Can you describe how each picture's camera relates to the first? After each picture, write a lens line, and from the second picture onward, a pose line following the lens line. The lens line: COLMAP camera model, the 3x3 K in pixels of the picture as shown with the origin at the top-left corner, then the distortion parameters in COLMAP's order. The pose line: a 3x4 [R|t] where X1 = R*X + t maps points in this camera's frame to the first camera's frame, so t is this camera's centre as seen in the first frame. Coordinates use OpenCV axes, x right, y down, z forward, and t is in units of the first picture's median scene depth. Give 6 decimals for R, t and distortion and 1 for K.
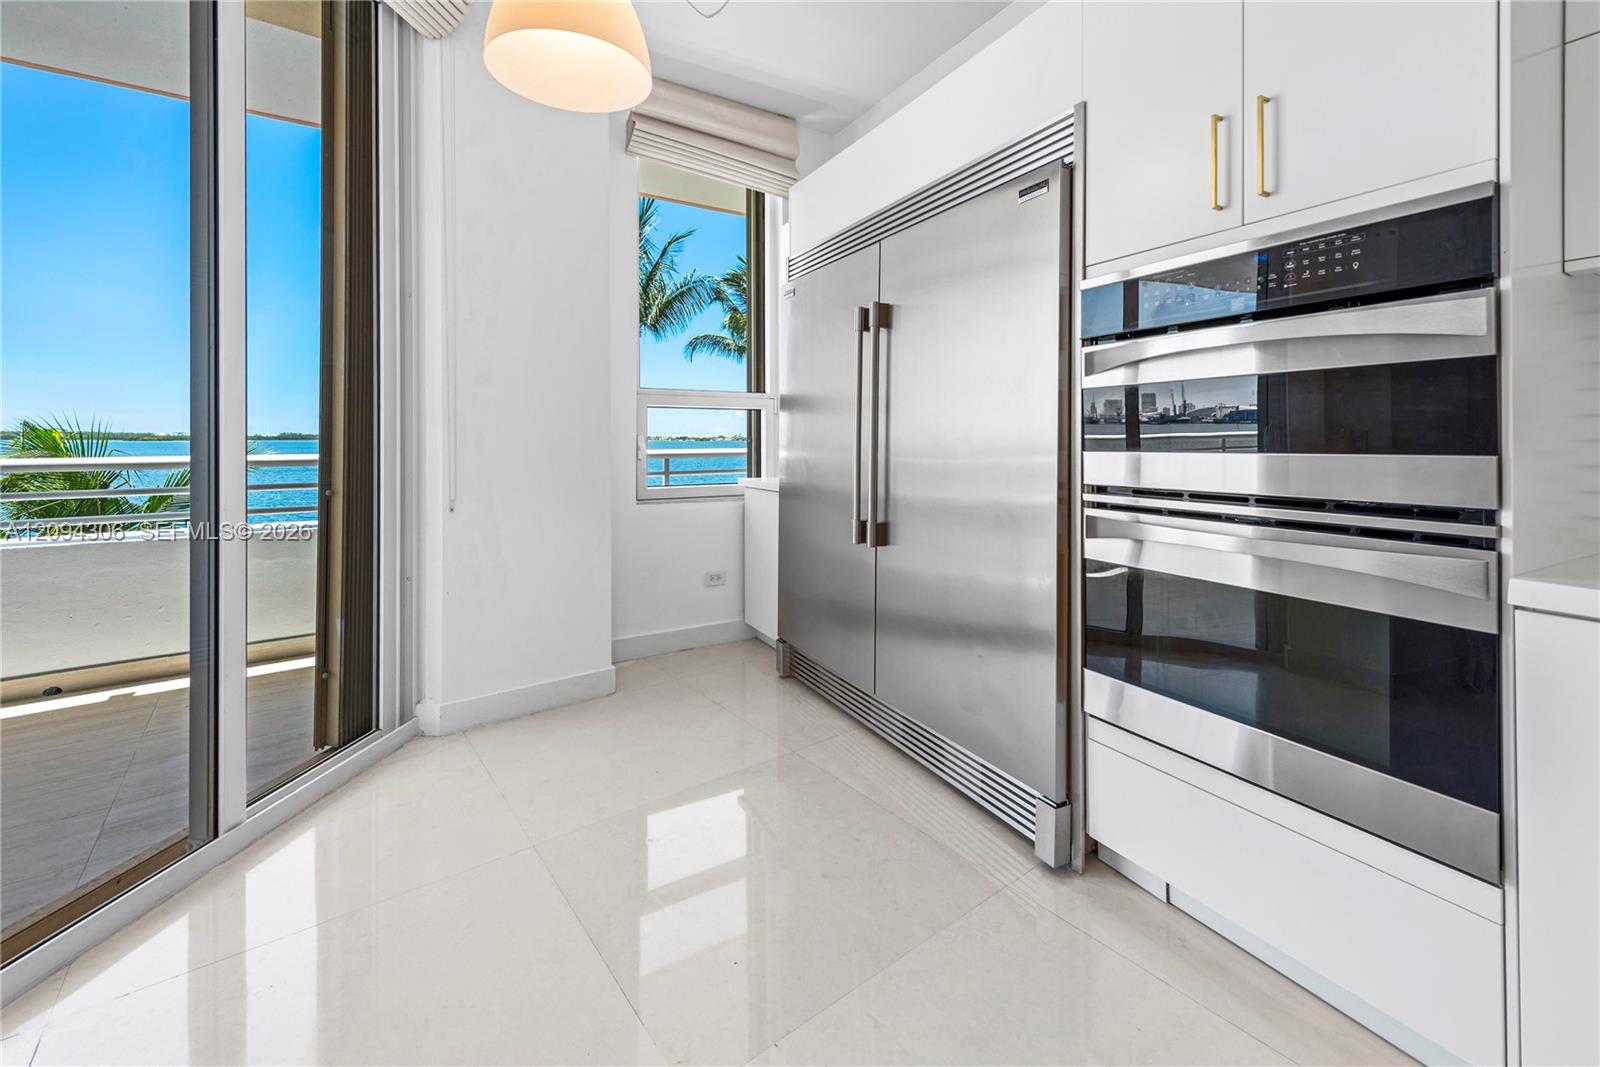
lens RADIAL K [[656.5, 0, 847.0], [0, 656.5, 440.6], [0, 0, 1]] dist [0.007685, 0.000001]
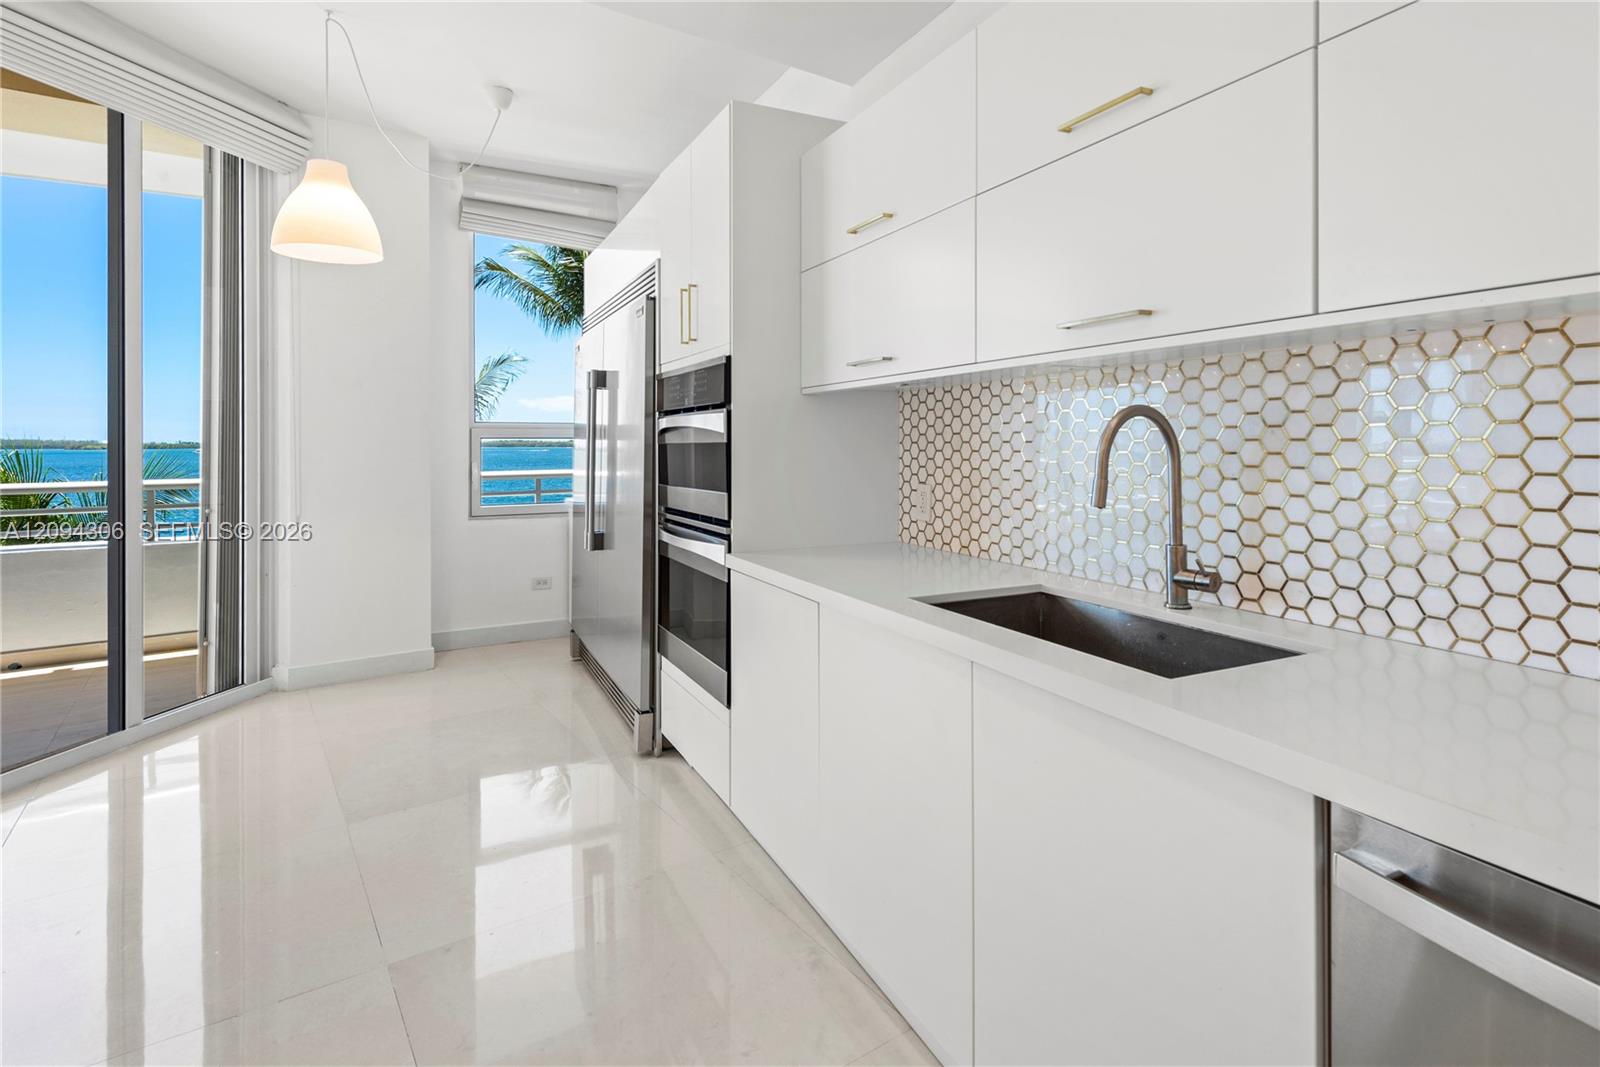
lens RADIAL K [[769.3, 0, 798.6], [0, 769.3, 445.8], [0, 0, 1]] dist [0.033245, -0.000330]
pose [[0.997186, -0.005459, -0.074763, 0.549187], [0.005202, 0.999980, -0.003640, -0.044038], [0.074781, 0.003241, 0.997195, -0.525294]]
